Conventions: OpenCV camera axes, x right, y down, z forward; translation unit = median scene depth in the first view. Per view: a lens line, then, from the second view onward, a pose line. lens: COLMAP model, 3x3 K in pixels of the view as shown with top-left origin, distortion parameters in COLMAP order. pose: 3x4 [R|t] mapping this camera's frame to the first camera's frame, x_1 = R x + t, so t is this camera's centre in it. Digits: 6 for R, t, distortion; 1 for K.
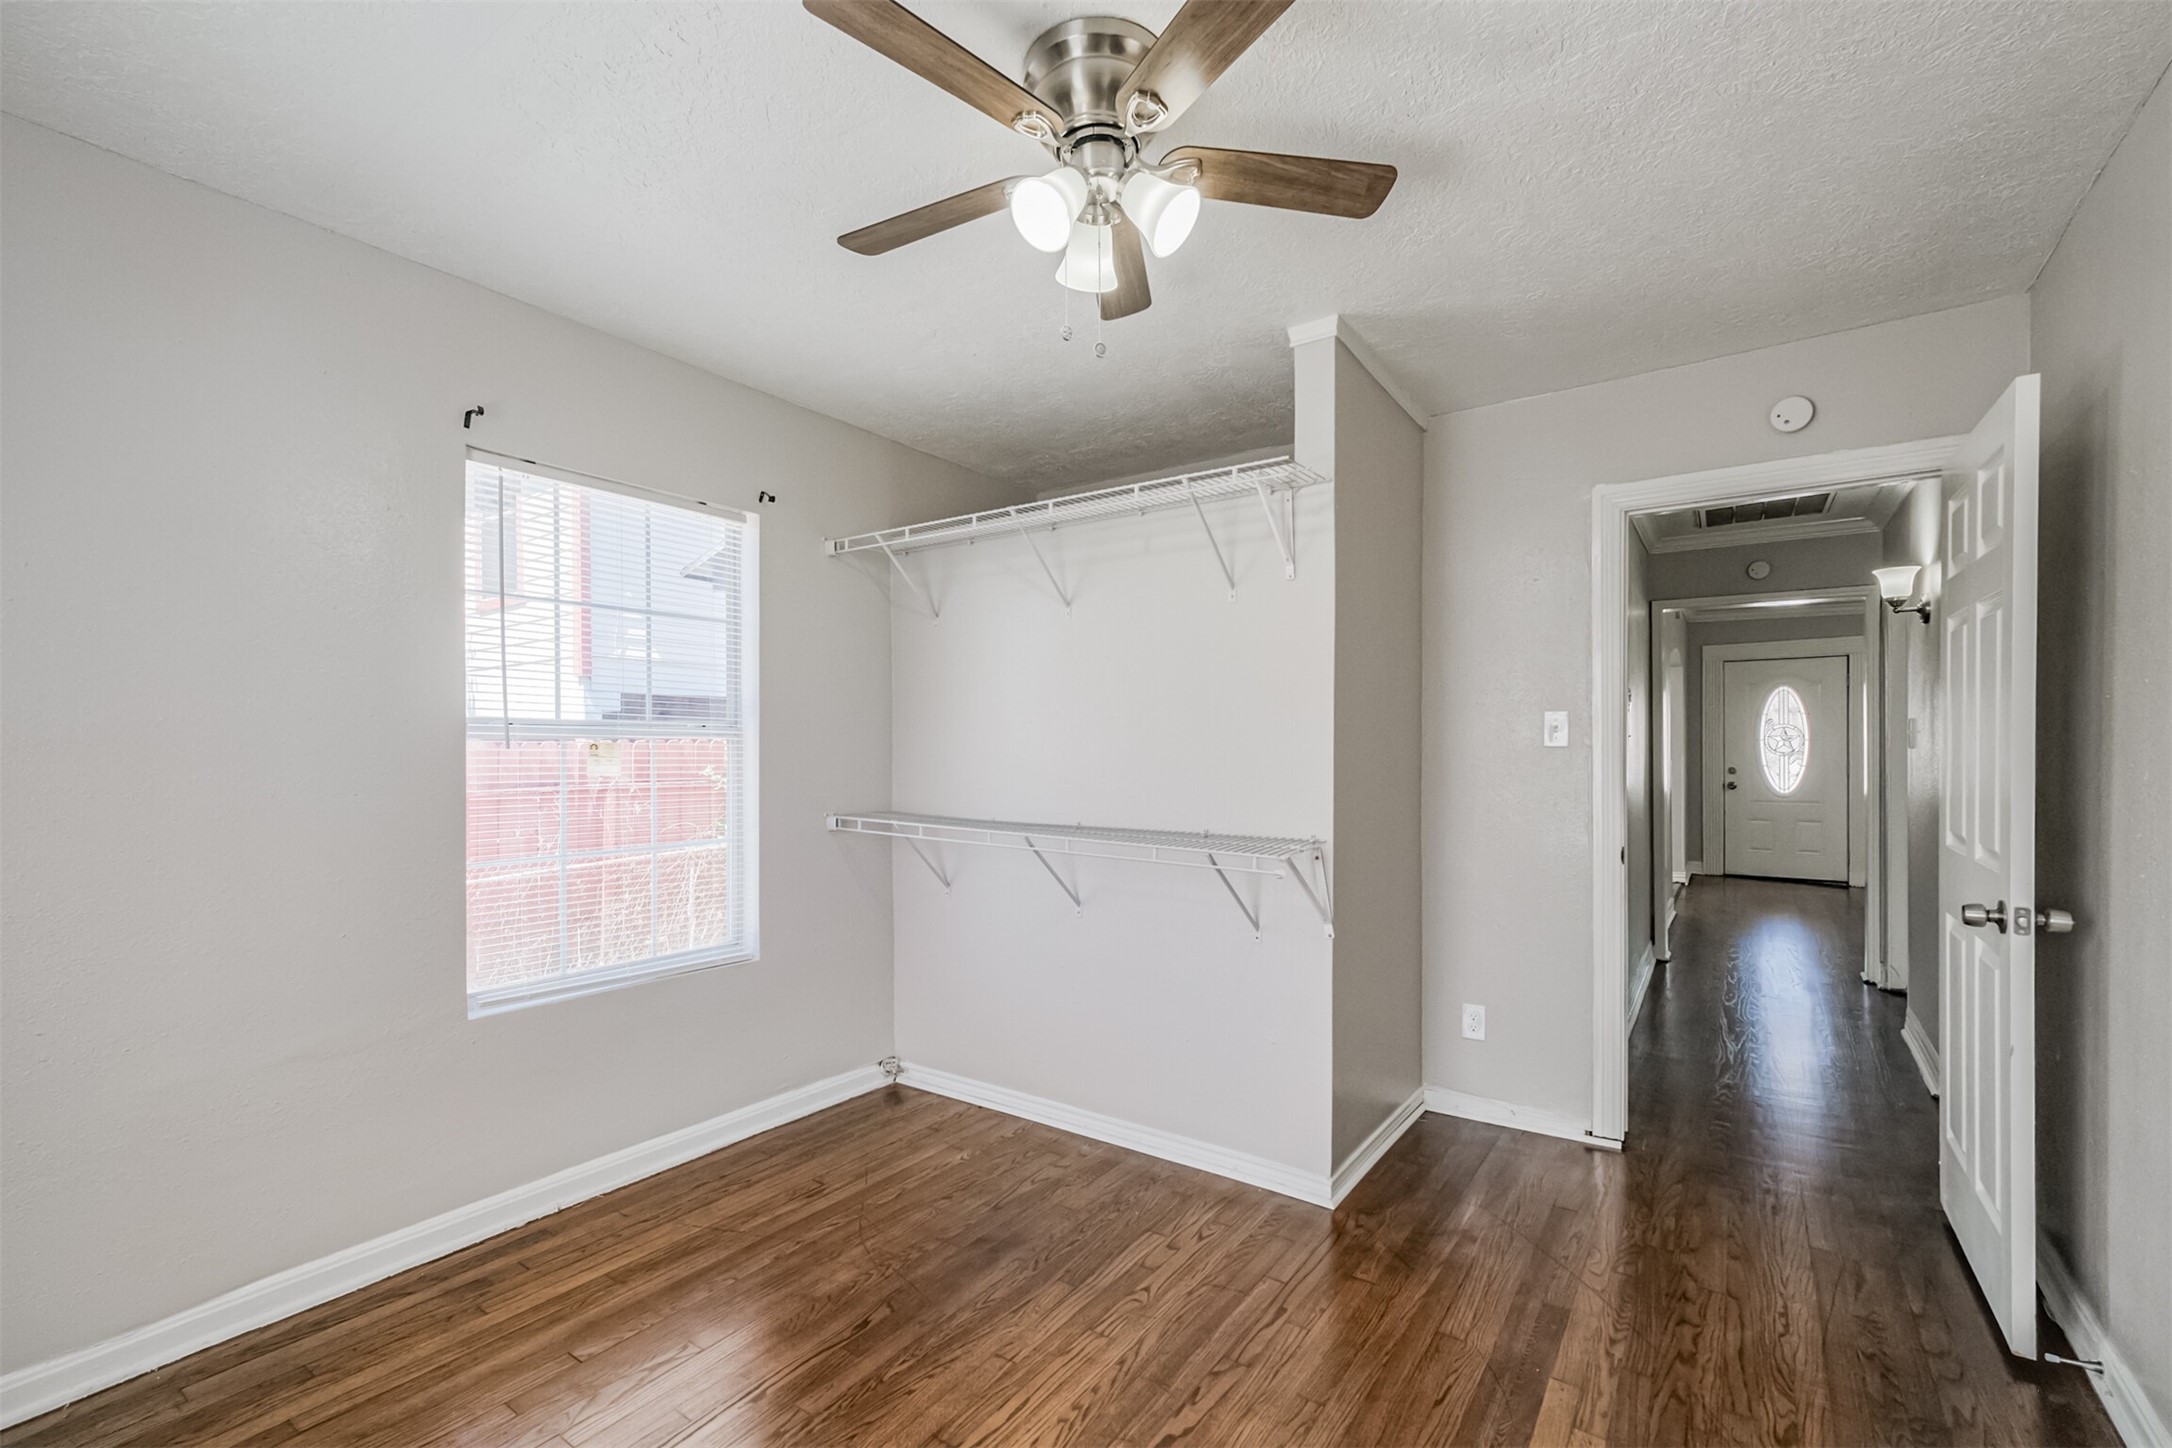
lens RADIAL K [[946.7, 0, 1095.3], [0, 946.7, 741.0], [0, 0, 1]] dist [0.011791, -0.000442]
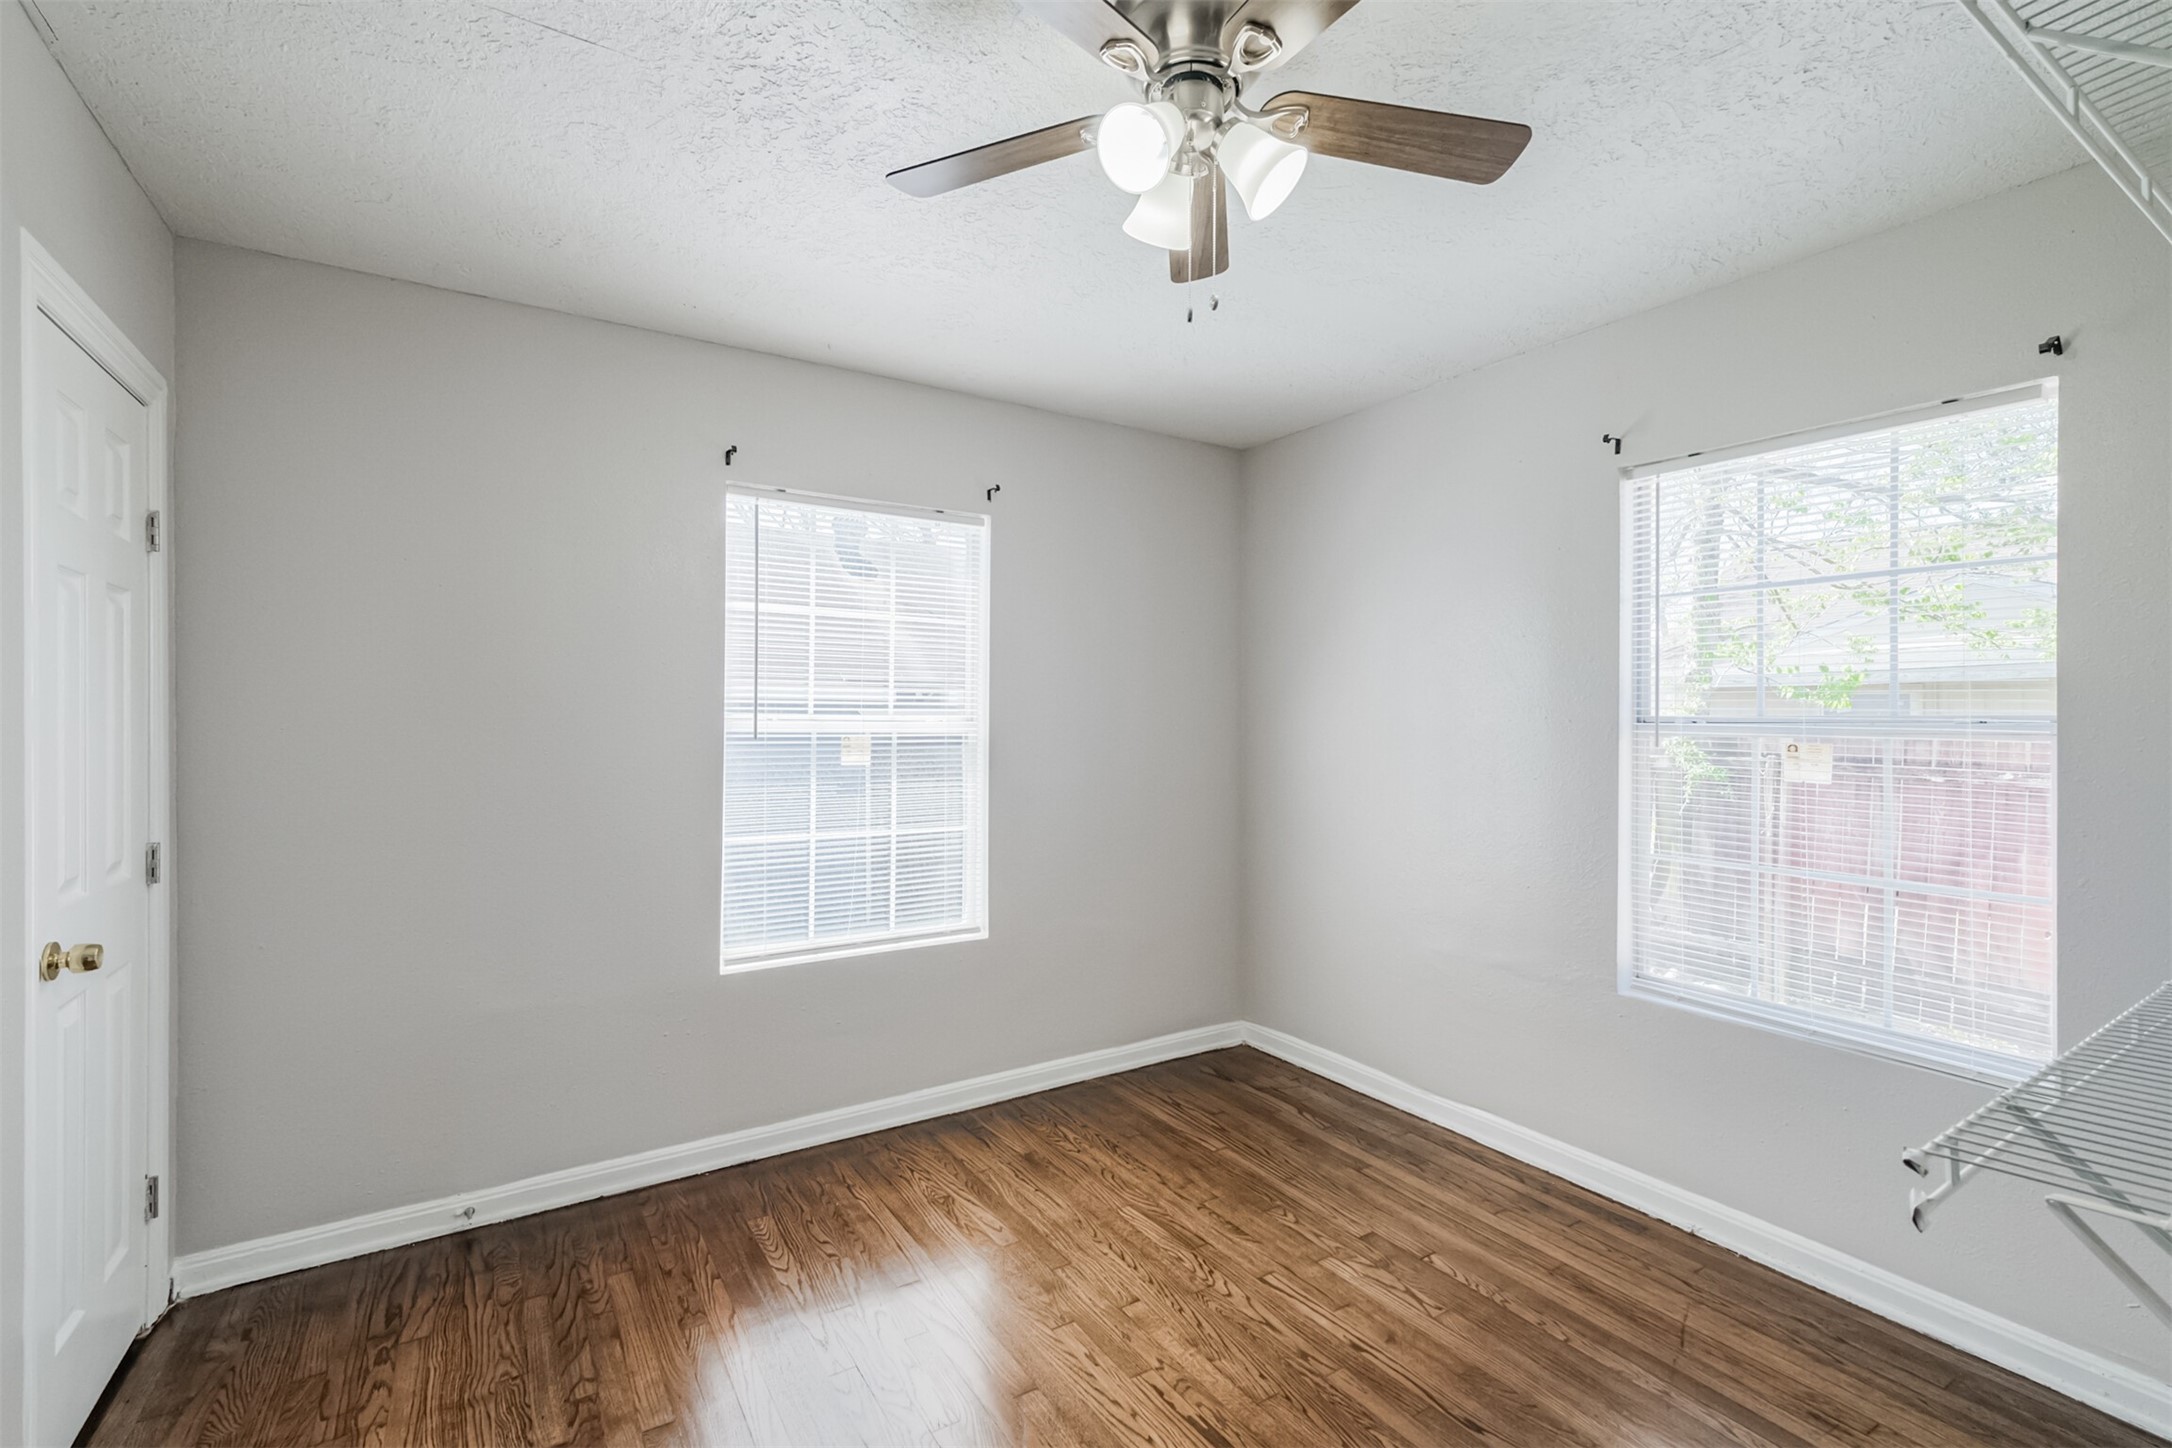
lens RADIAL K [[946.7, 0, 1093.0], [0, 946.7, 718.1], [0, 0, 1]] dist [0.011791, -0.000442]
pose [[-0.372952, -0.009227, -0.927805, 0.640573], [-0.006443, 0.999952, -0.007354, -0.011665], [0.927828, 0.003235, -0.372994, 0.938813]]
